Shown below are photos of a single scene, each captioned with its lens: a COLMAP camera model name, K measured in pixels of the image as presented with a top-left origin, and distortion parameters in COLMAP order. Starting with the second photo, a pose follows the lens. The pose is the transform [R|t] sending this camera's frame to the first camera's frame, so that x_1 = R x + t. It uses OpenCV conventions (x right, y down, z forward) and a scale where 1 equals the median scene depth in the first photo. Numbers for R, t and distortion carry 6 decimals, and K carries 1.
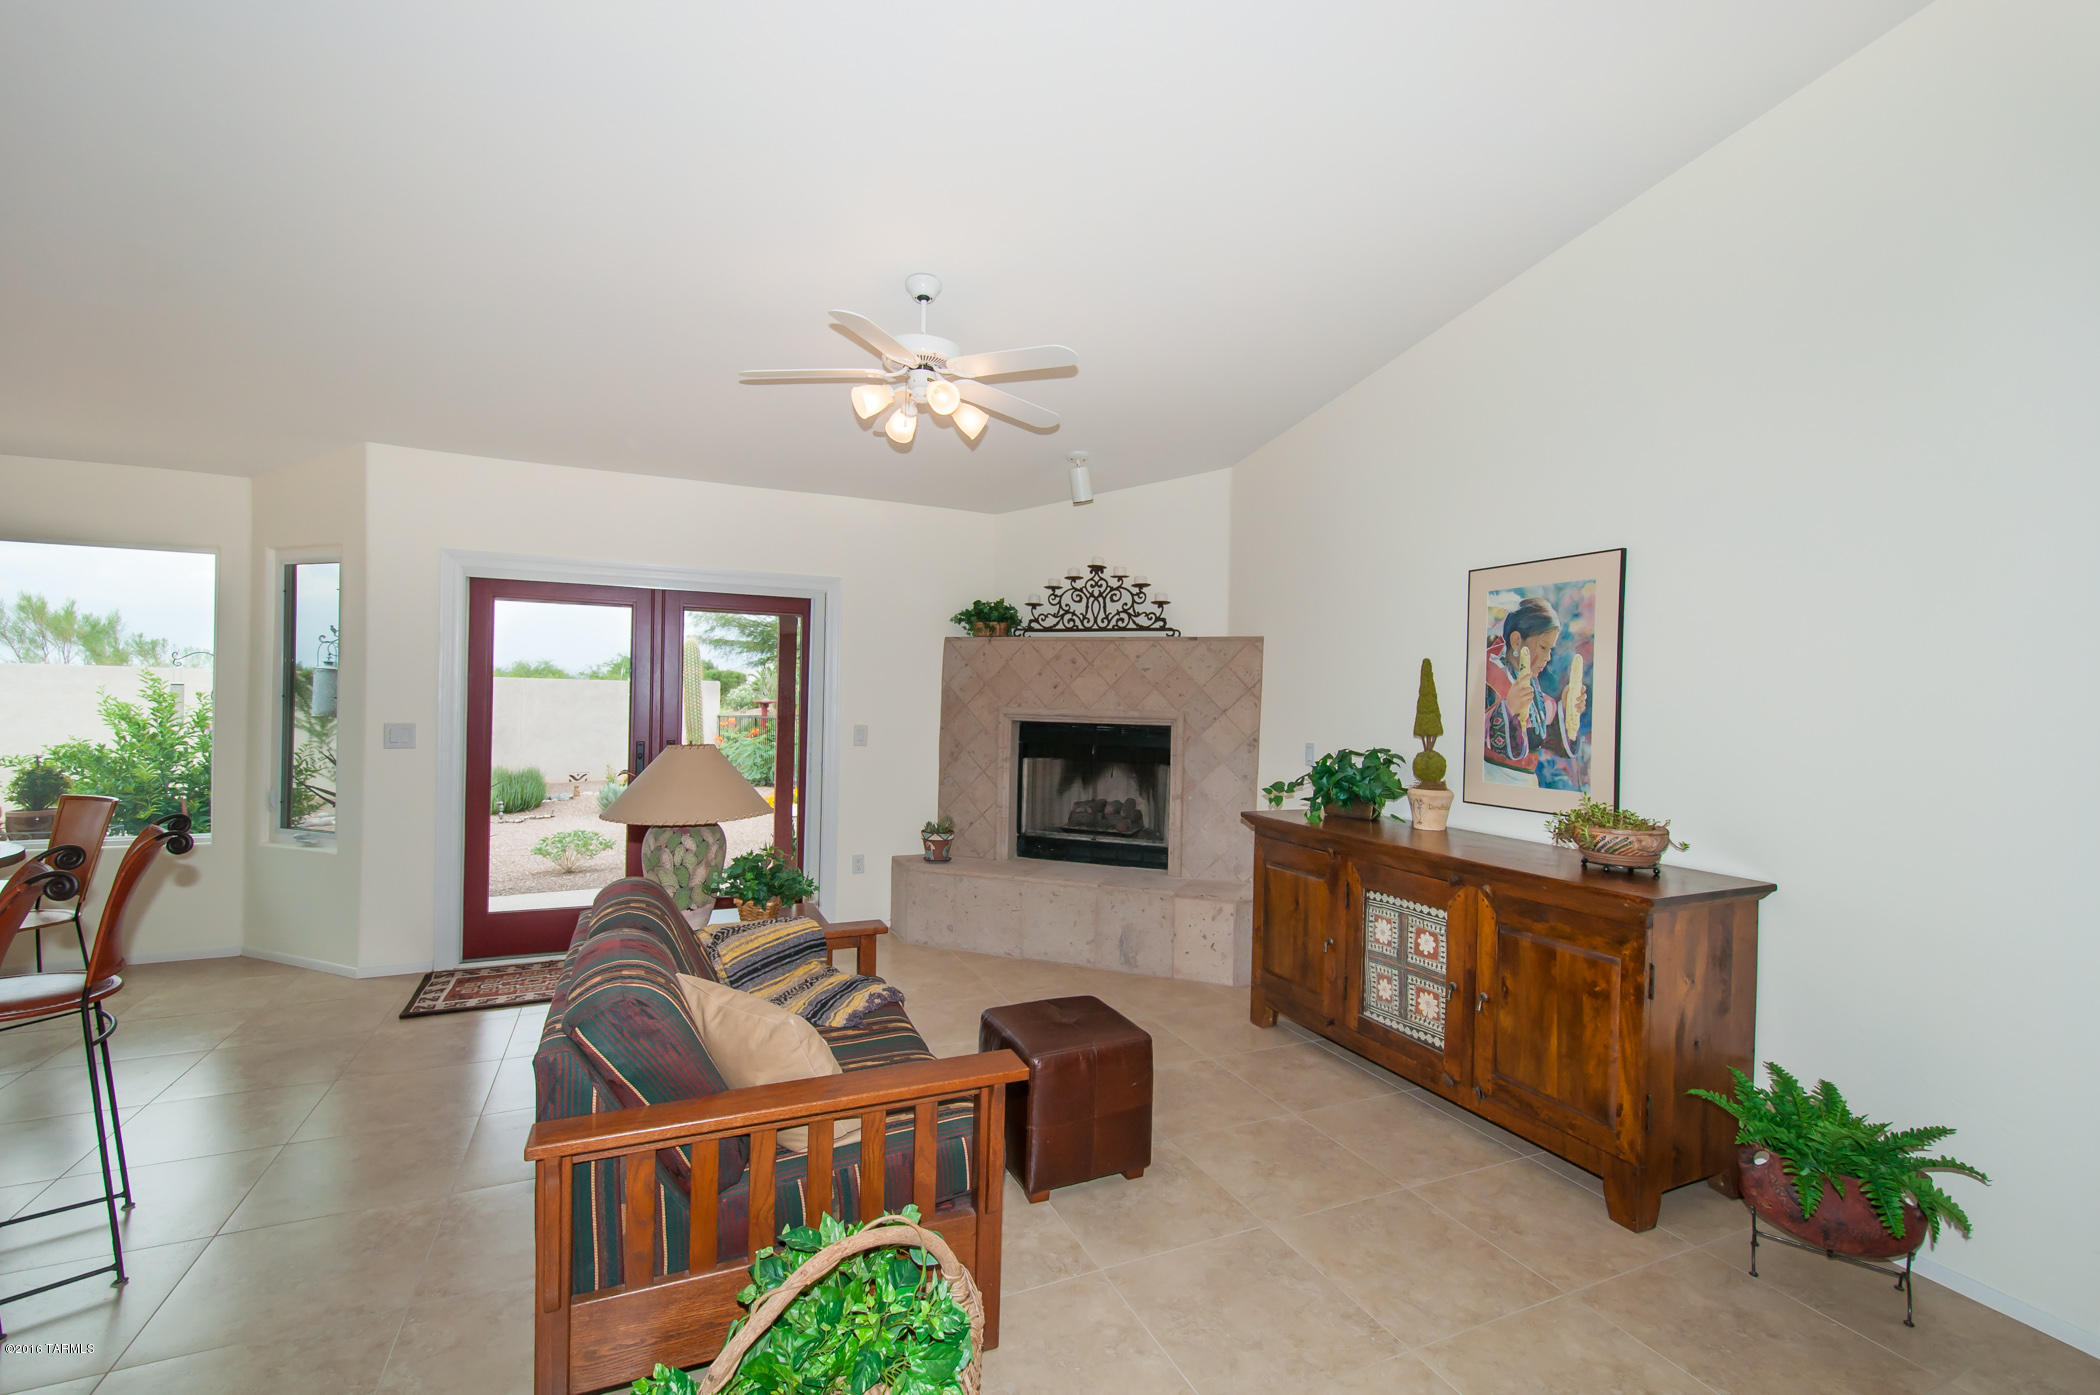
lens RADIAL K [[902.5, 0, 1057.0], [0, 902.5, 704.8], [0, 0, 1]] dist [0.015401, -0.005011]
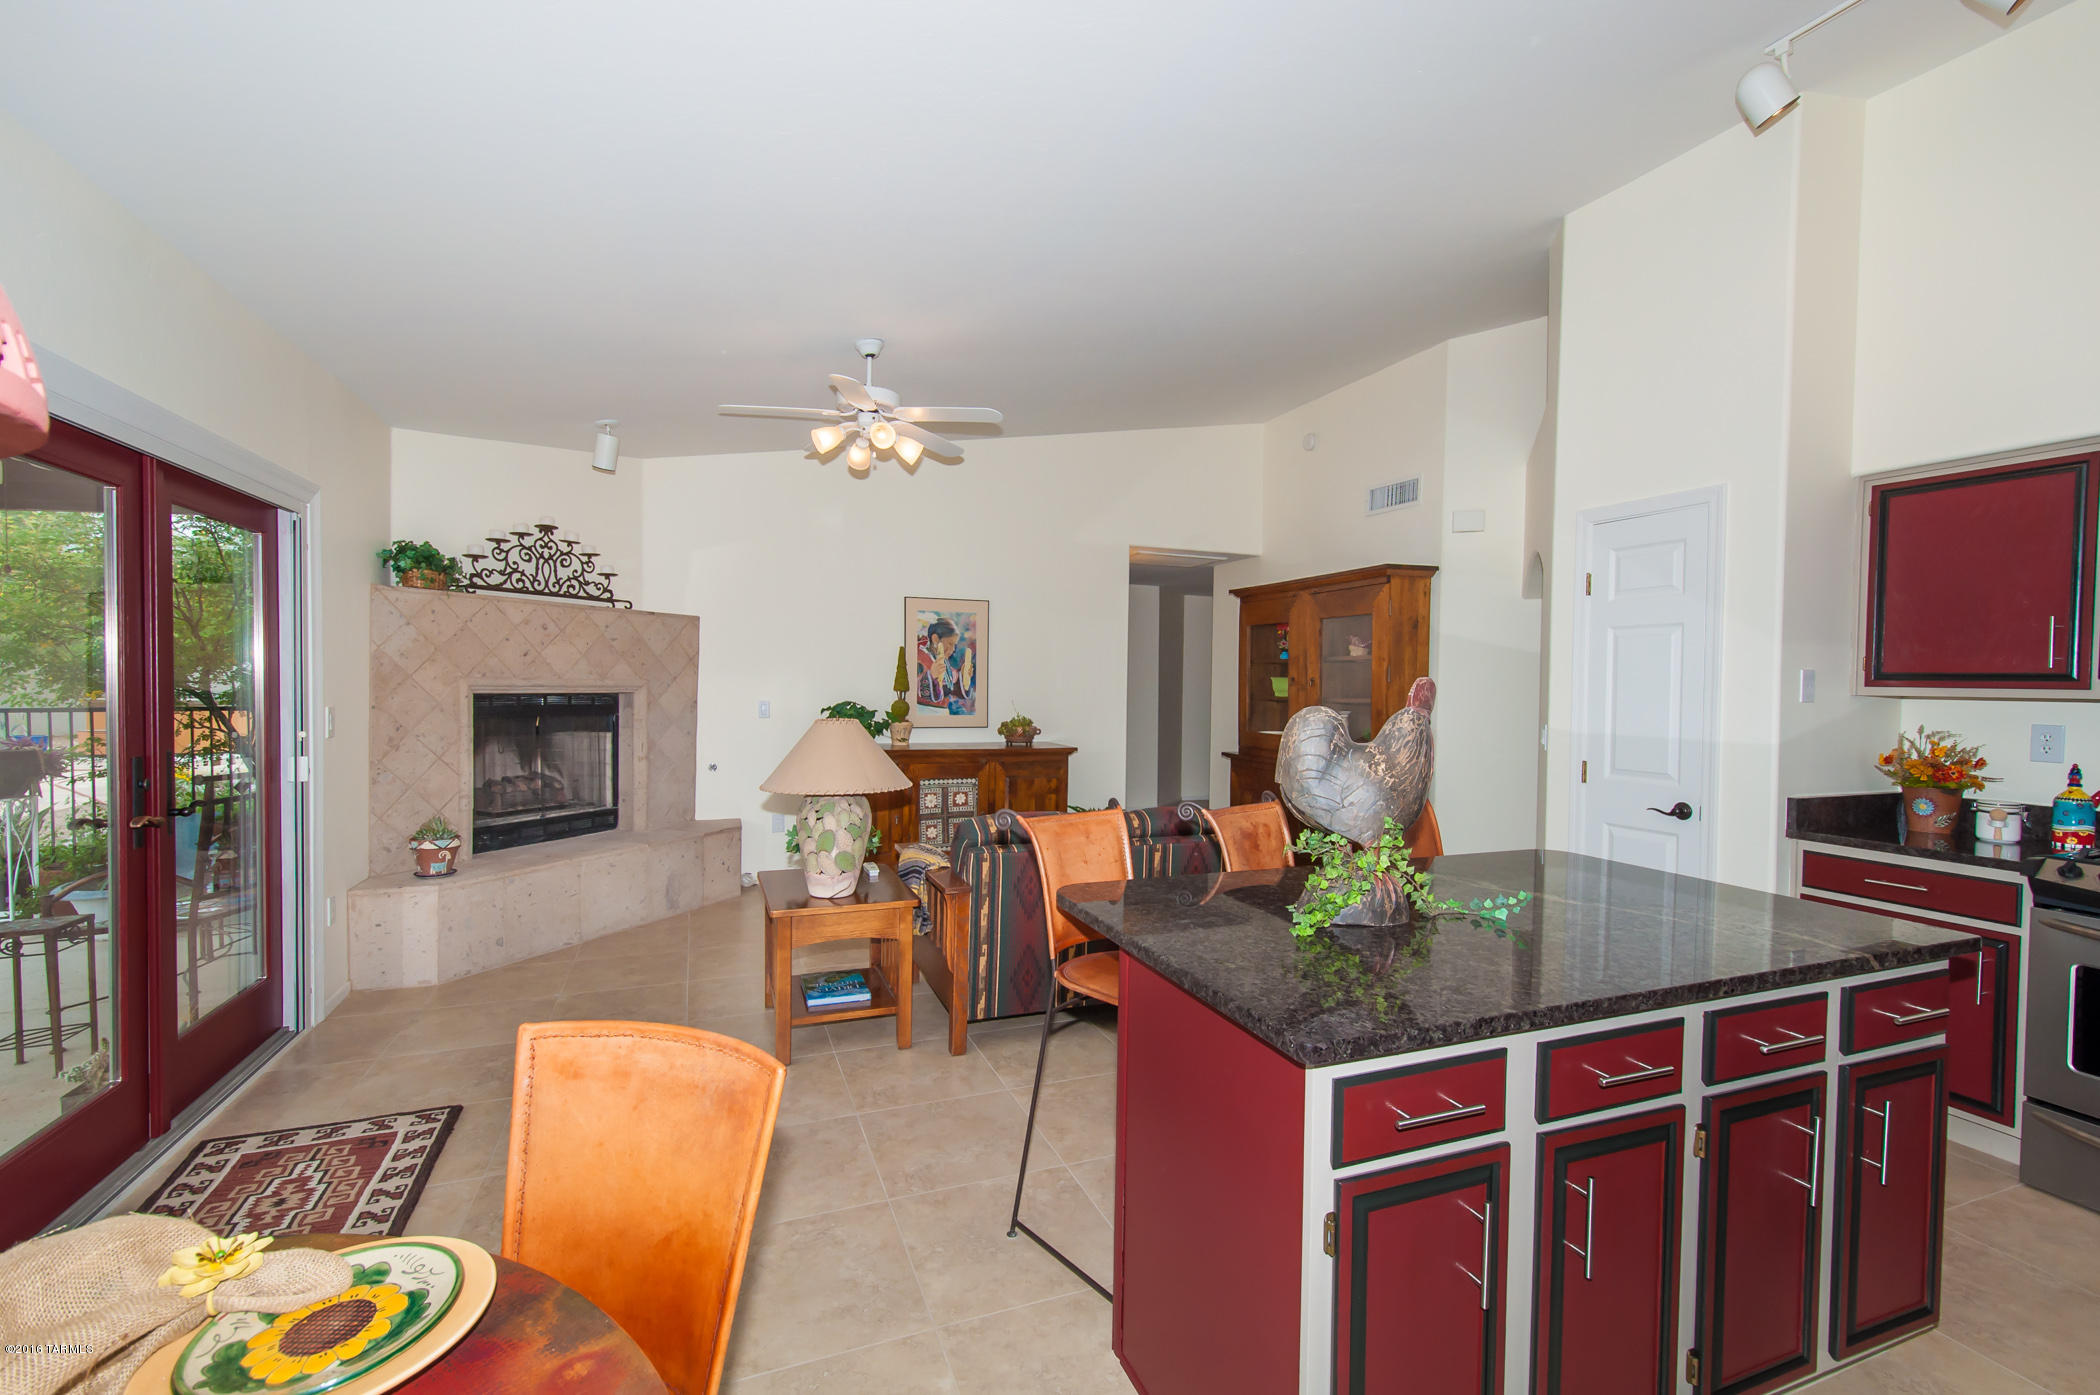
lens RADIAL K [[902.5, 0, 1057.0], [0, 902.5, 704.8], [0, 0, 1]] dist [0.015401, -0.005011]
pose [[0.046862, -0.046084, 0.997838, -0.894371], [-0.005702, 0.998907, 0.046401, -0.014733], [-0.998885, -0.007864, 0.046548, 0.429369]]
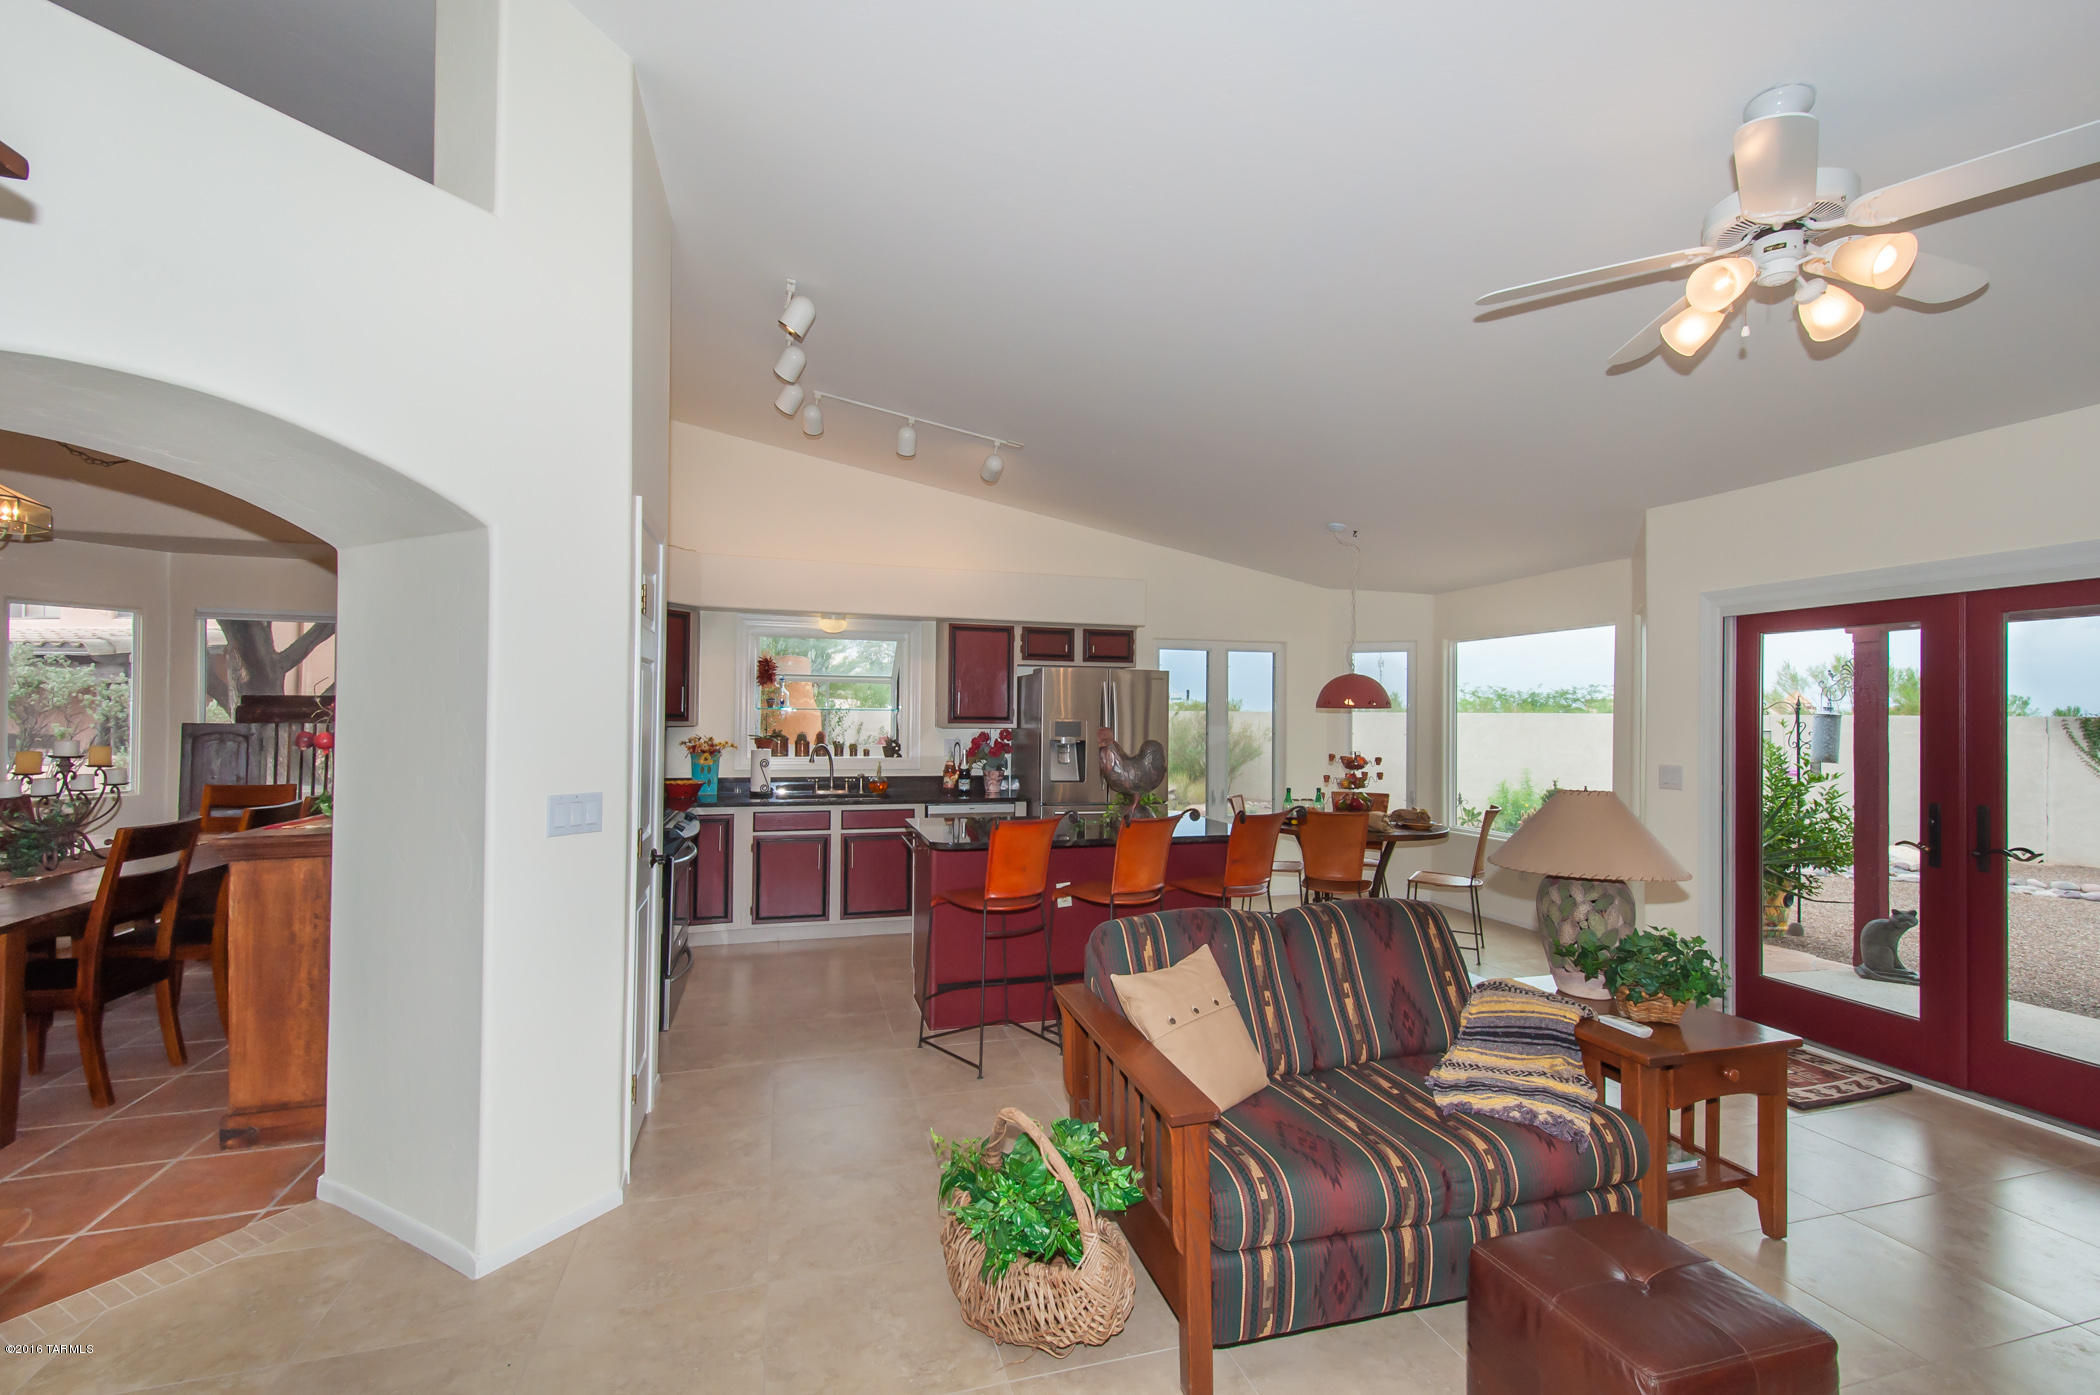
lens RADIAL K [[902.5, 0, 1057.0], [0, 902.5, 704.8], [0, 0, 1]] dist [0.015401, -0.005011]
pose [[-0.136625, -0.034917, -0.990007, 0.353654], [-0.019562, 0.999279, -0.032544, -0.001365], [0.990430, 0.014920, -0.137209, 0.369509]]
